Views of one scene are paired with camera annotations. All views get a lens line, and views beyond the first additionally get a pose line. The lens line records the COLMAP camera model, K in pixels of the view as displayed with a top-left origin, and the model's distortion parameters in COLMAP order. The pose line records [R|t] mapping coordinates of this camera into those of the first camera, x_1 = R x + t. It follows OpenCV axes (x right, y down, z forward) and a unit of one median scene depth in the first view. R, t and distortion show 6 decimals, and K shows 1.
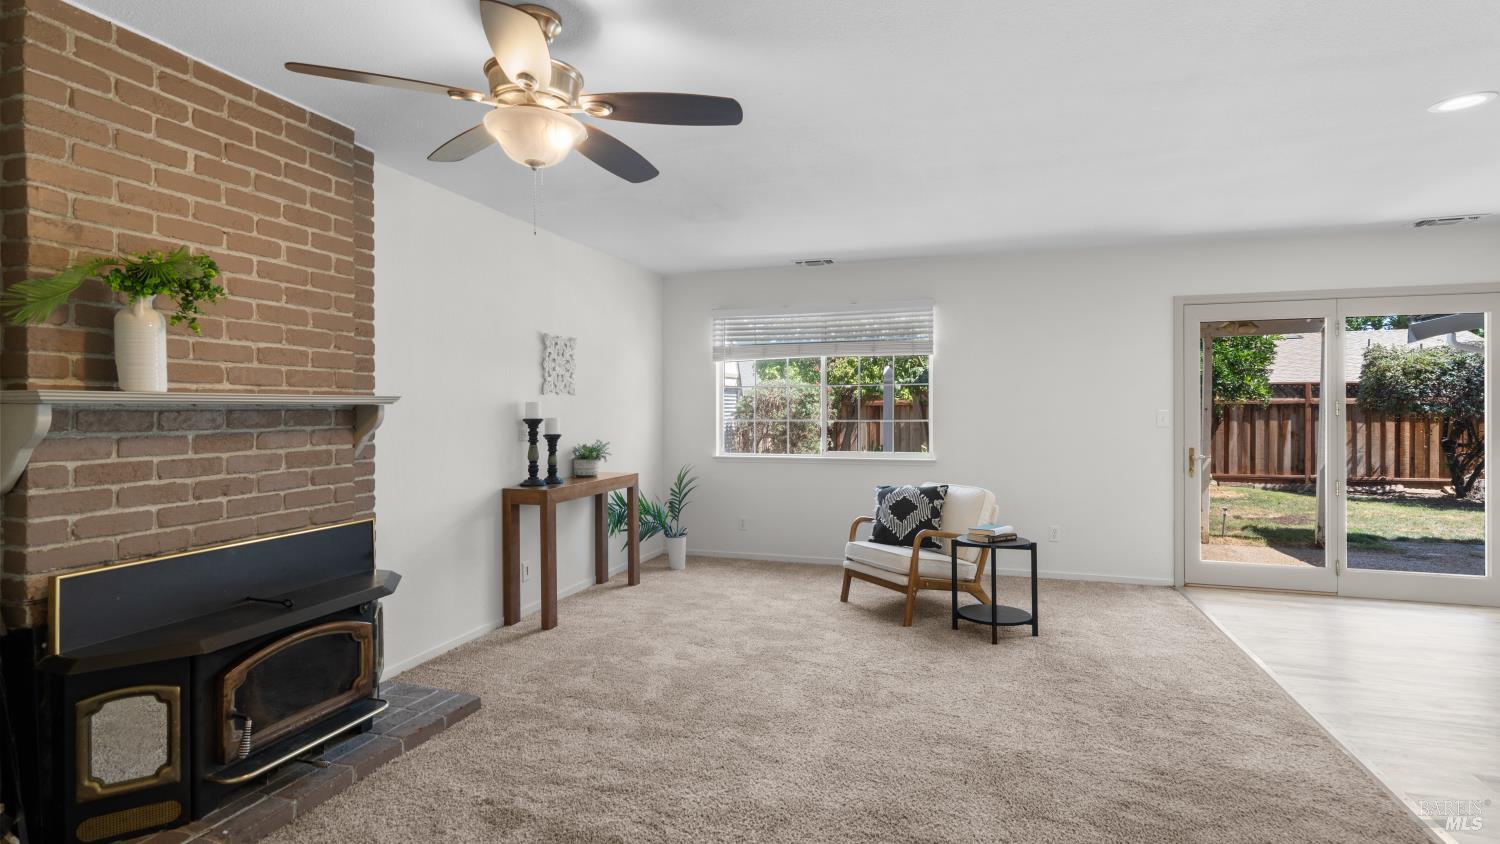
lens RADIAL K [[715.7, 0, 740.3], [0, 715.7, 411.6], [0, 0, 1]] dist [-0.008493, 0.001712]
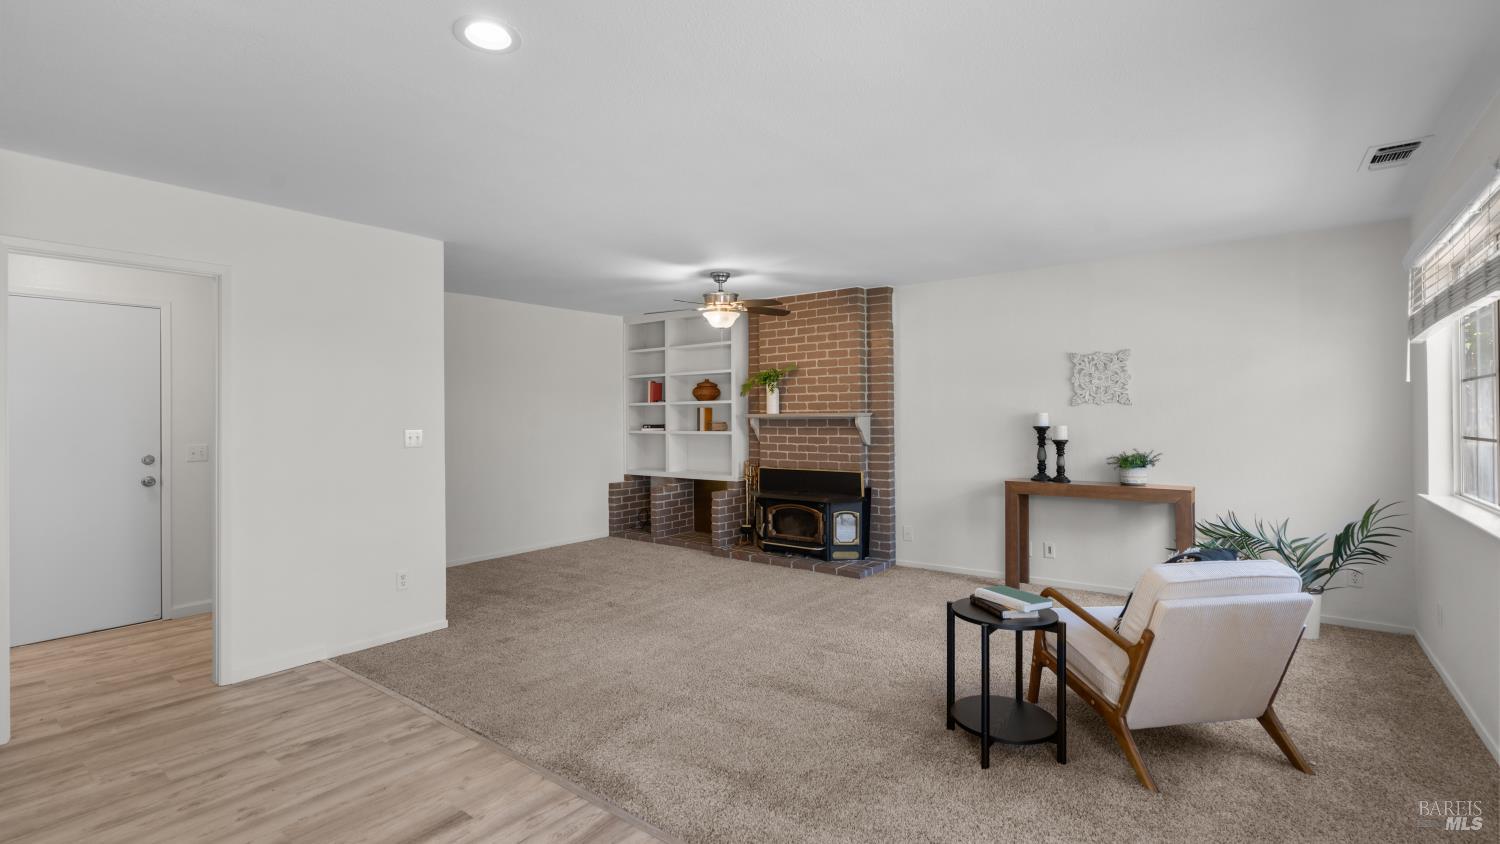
lens RADIAL K [[677.8, 0, 750.9], [0, 677.8, 408.5], [0, 0, 1]] dist [-0.005886, 0.003254]
pose [[-0.326132, -0.007713, -0.945293, 0.873786], [0.001796, 0.999960, -0.008779, -0.009988], [0.945322, -0.004561, -0.326105, 0.810077]]
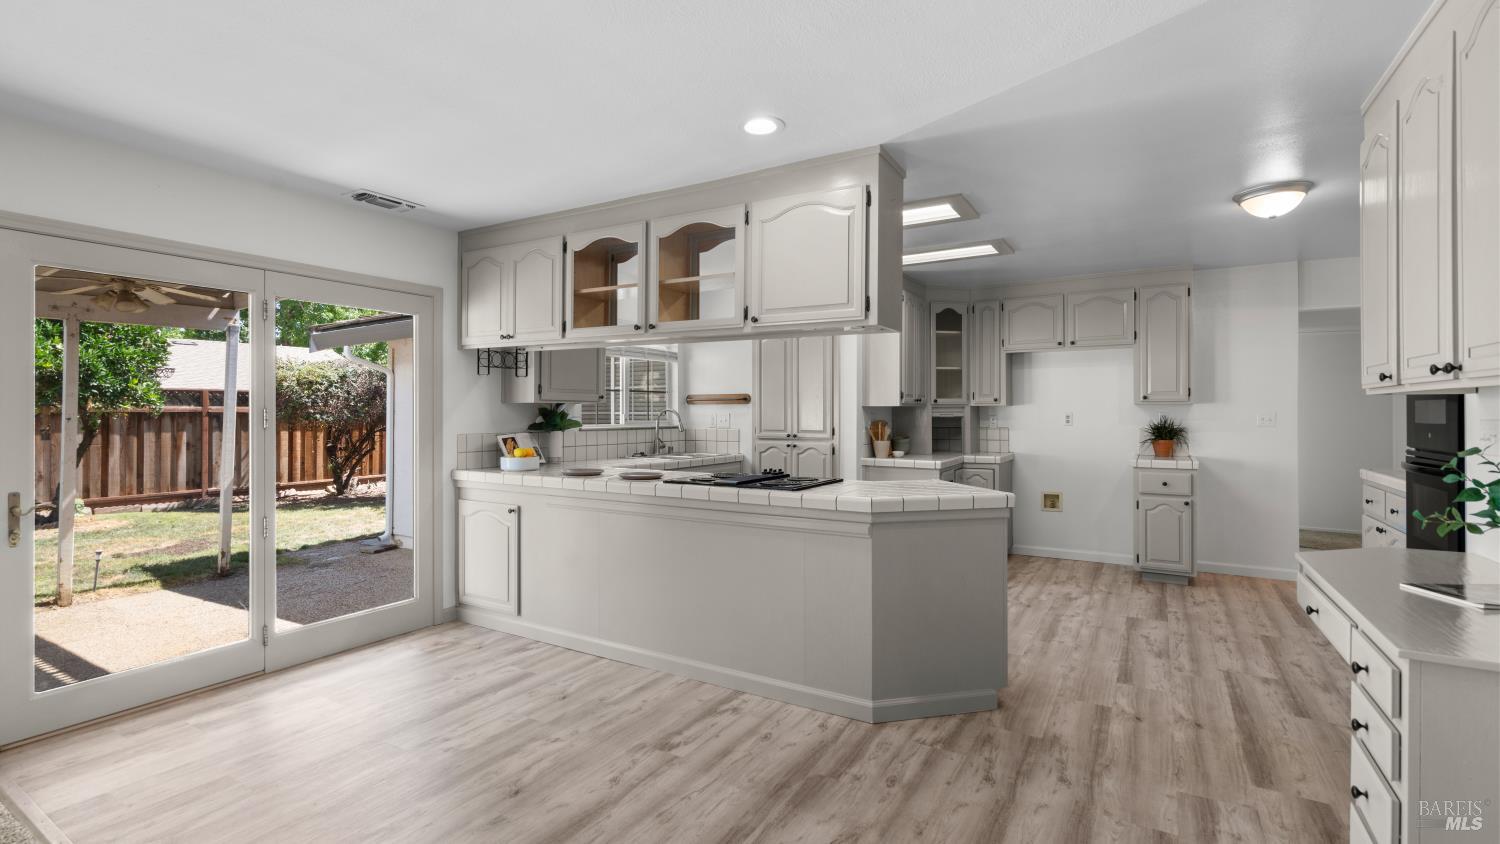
lens RADIAL K [[677.8, 0, 754.7], [0, 677.8, 410.4], [0, 0, 1]] dist [-0.005886, 0.003254]
pose [[0.208633, 0.008827, 0.977954, 0.254763], [0.005239, 0.999935, -0.010143, -0.002208], [-0.977980, 0.007240, 0.208573, 0.352606]]
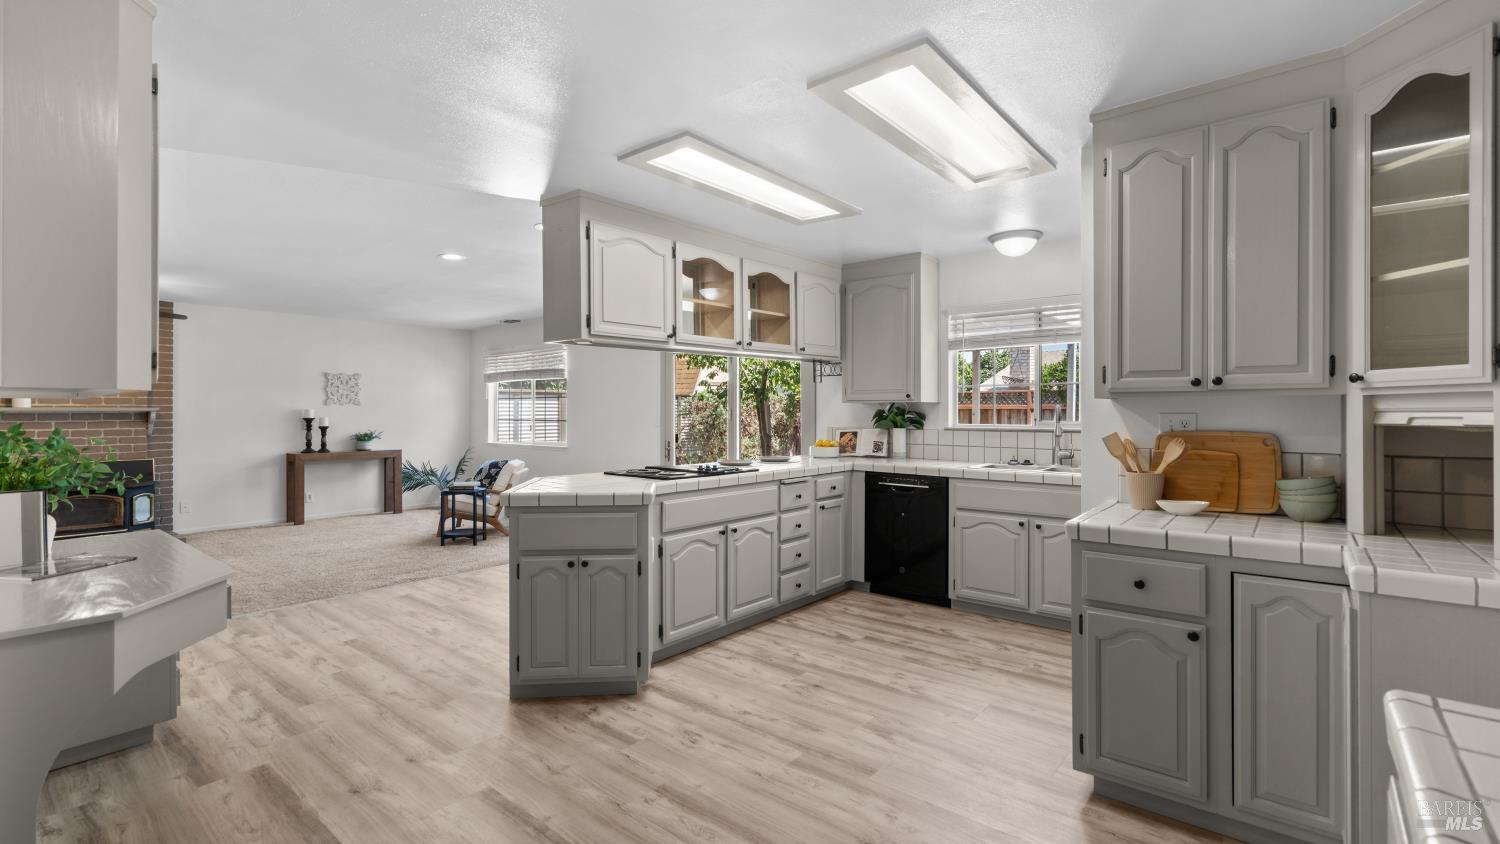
lens RADIAL K [[677.8, 0, 749.9], [0, 677.8, 405.2], [0, 0, 1]] dist [-0.005886, 0.003254]
pose [[0.931273, -0.000307, -0.364321, 1.320546], [-0.004113, 0.999927, -0.011355, -0.007865], [0.364298, 0.012073, 0.931204, -0.234934]]
